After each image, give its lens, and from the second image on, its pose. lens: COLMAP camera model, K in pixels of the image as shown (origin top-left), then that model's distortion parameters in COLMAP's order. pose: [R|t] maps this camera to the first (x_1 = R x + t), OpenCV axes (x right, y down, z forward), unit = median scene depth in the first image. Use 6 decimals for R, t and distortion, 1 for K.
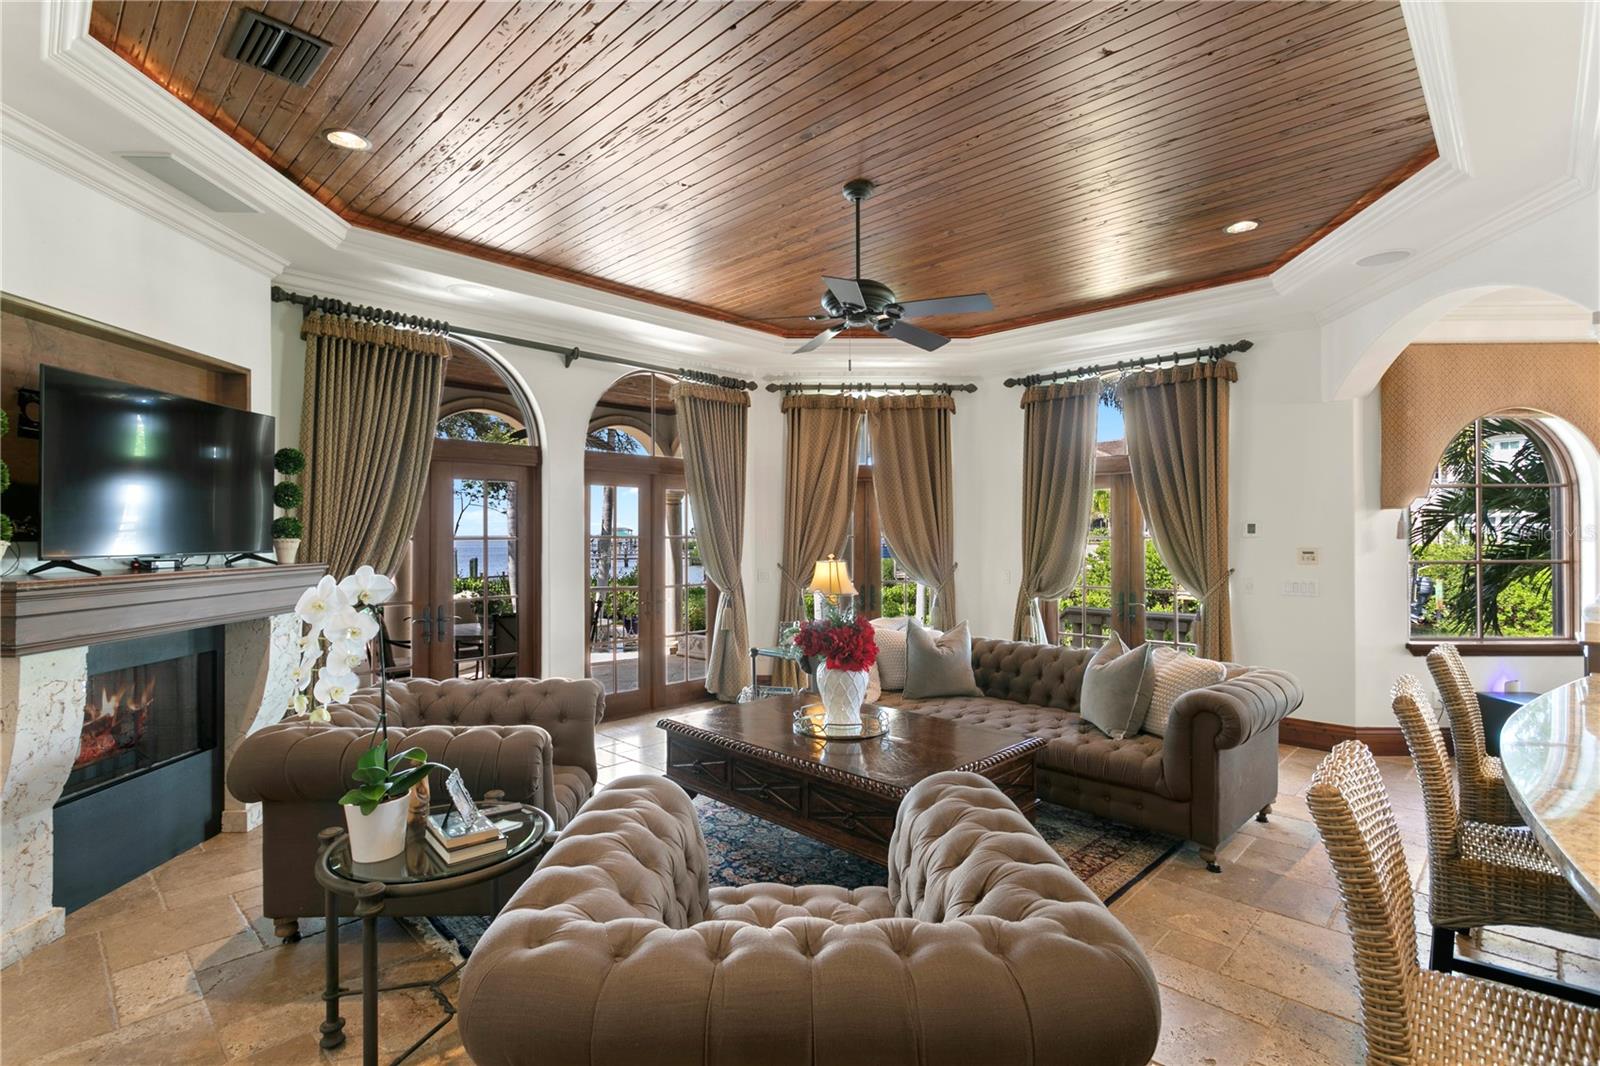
lens RADIAL K [[756.9, 0, 781.5], [0, 756.9, 532.0], [0, 0, 1]] dist [0.006295, 0.000868]
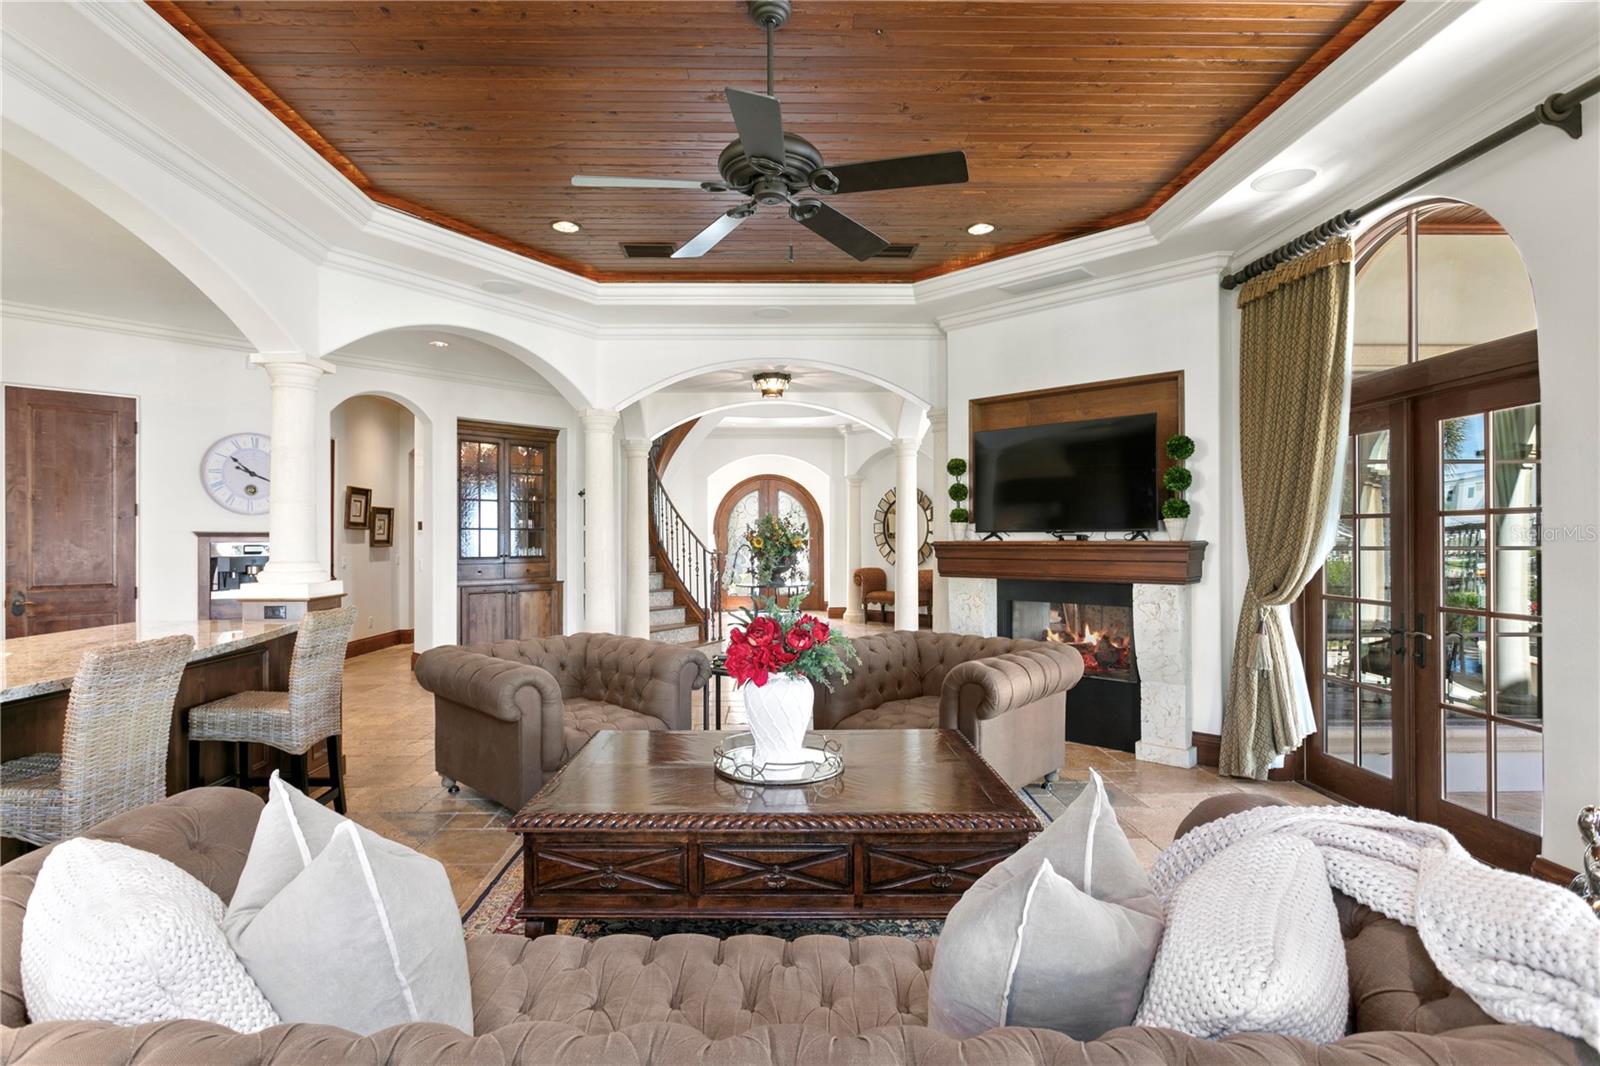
lens RADIAL K [[801.0, 0, 775.9], [0, 801.0, 537.5], [0, 0, 1]] dist [-0.000208, 0.000093]
pose [[-0.697757, 0.003076, -0.716328, 0.376624], [0.007328, 0.999969, -0.002844, 0.022852], [0.716297, -0.007234, -0.697758, 0.897671]]
